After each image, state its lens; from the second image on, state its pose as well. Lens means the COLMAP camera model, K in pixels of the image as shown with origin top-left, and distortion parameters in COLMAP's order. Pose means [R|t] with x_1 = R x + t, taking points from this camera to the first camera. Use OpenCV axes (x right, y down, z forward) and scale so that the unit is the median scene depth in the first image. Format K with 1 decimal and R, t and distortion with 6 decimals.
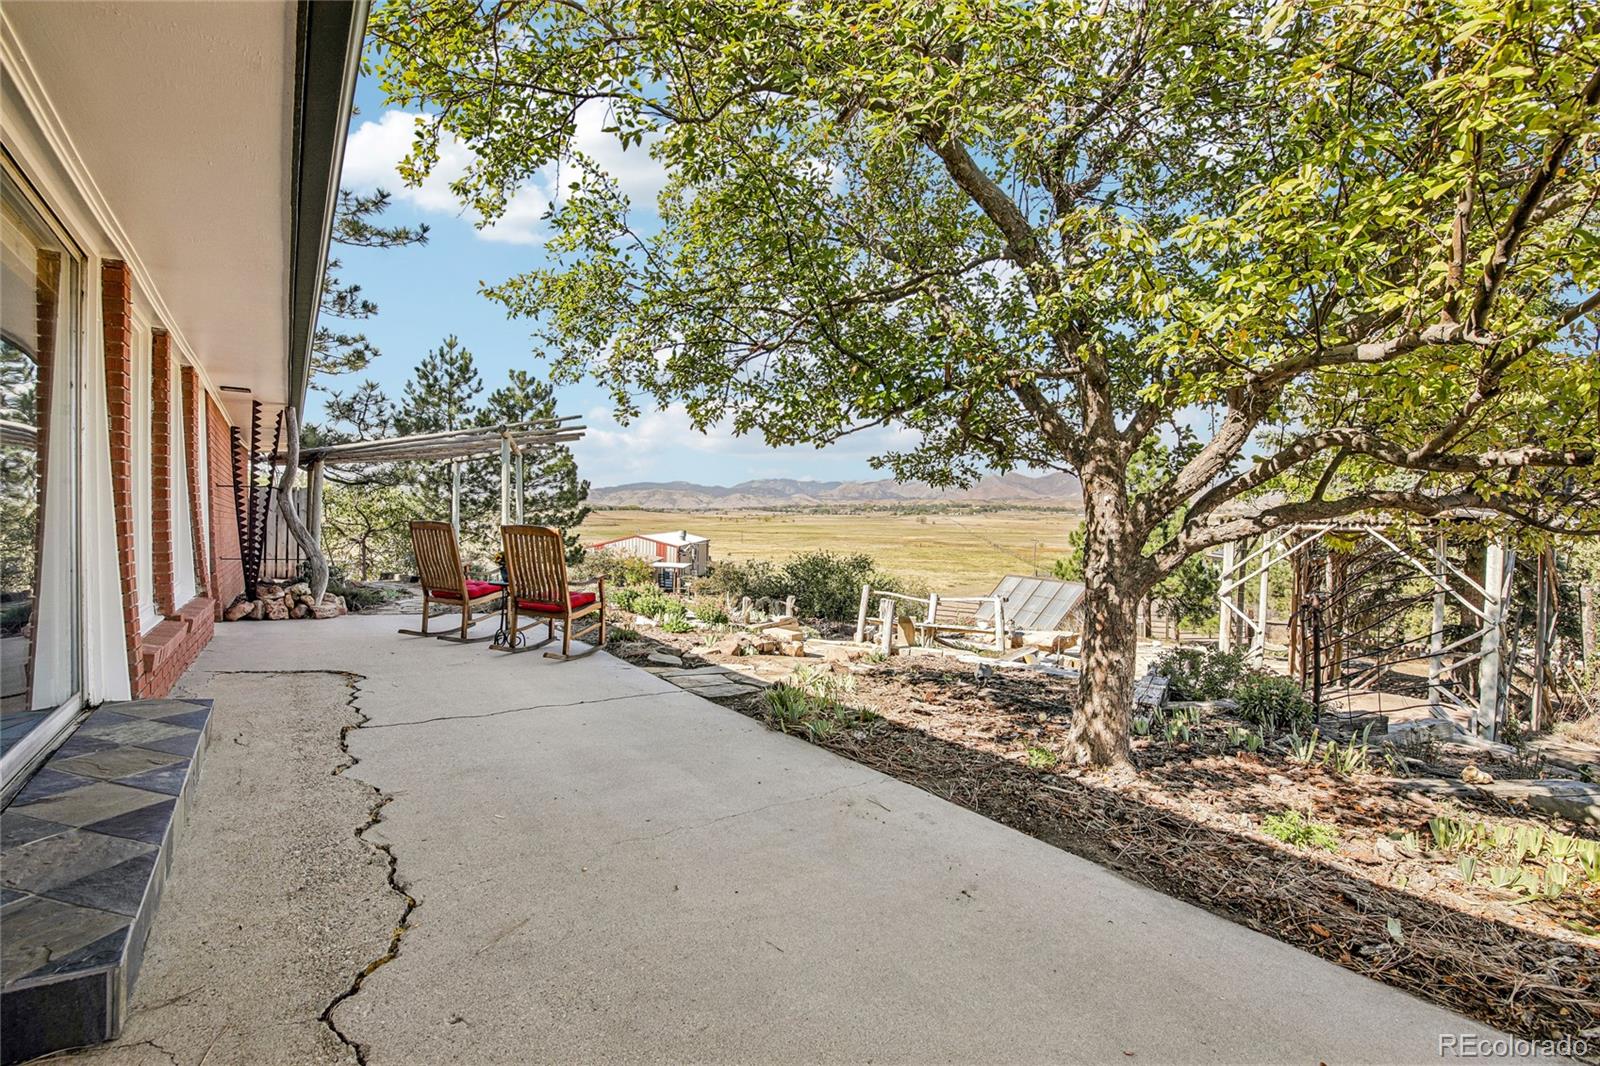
lens RADIAL K [[698.5, 0, 788.3], [0, 698.5, 513.2], [0, 0, 1]] dist [0.016524, 0.000013]
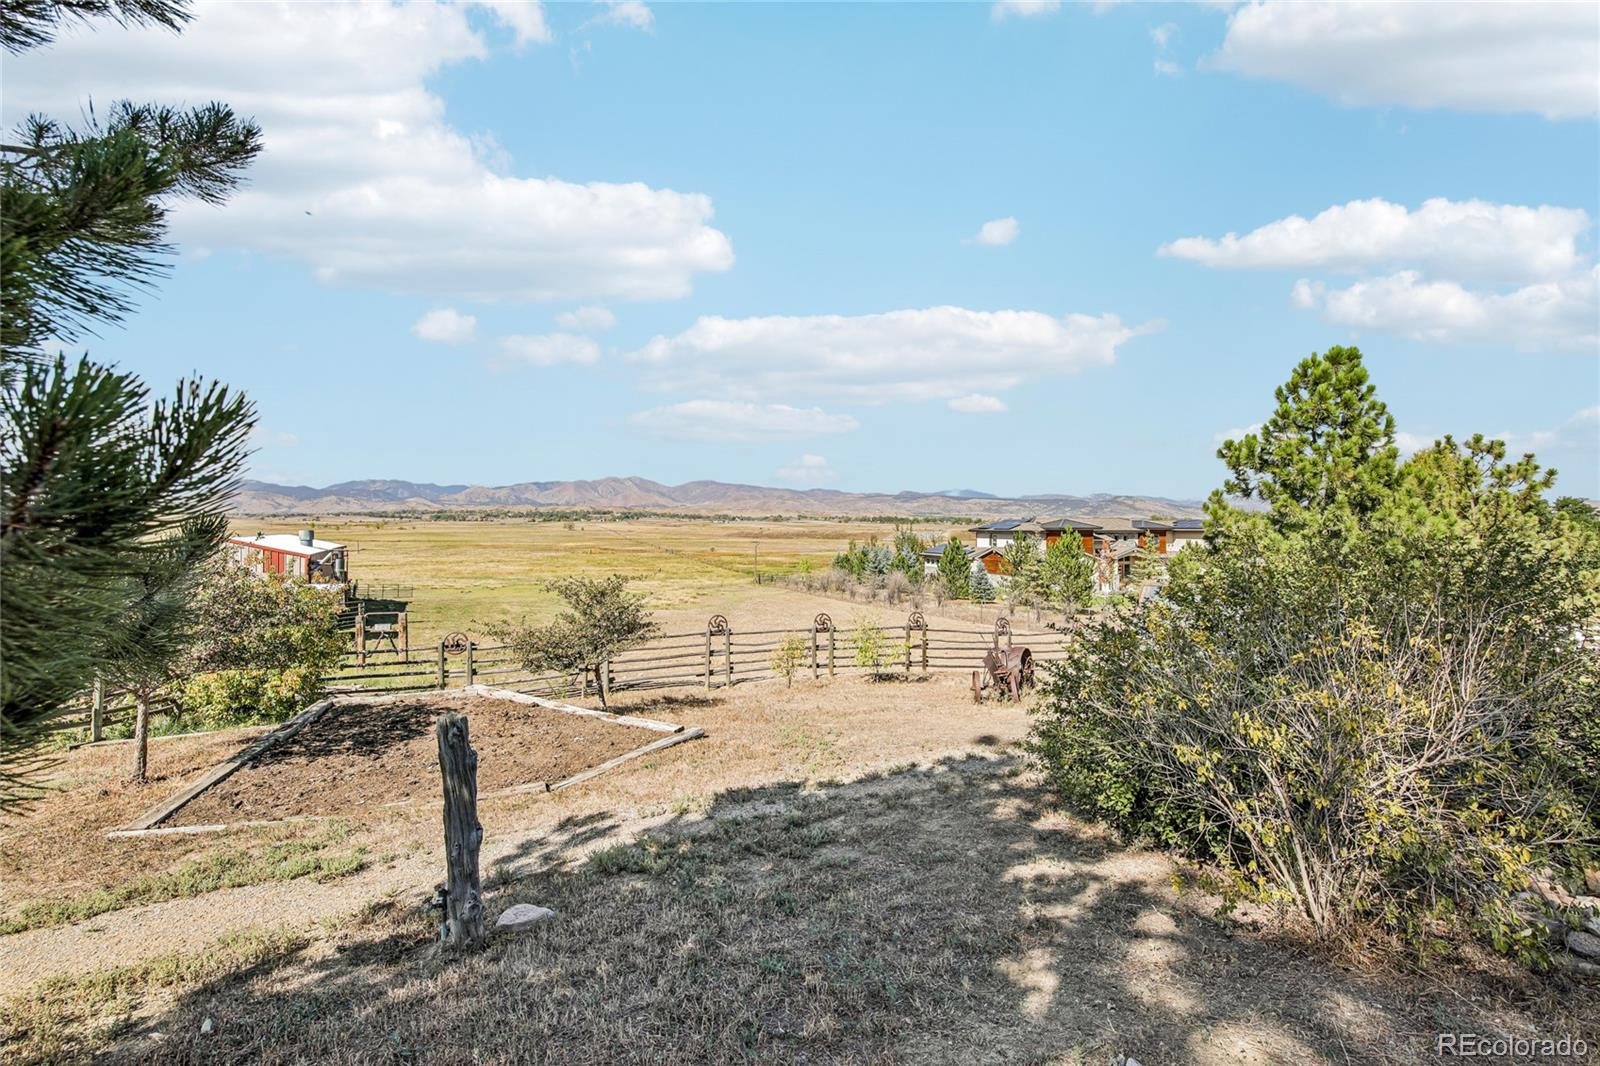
lens RADIAL K [[696.3, 0, 791.7], [0, 696.3, 531.7], [0, 0, 1]] dist [0.001799, -0.009596]
pose [[0.872034, -0.006080, 0.489407, -0.286205], [-0.001861, 0.999874, 0.015738, 0.055960], [-0.489441, -0.014634, 0.871913, 0.936063]]
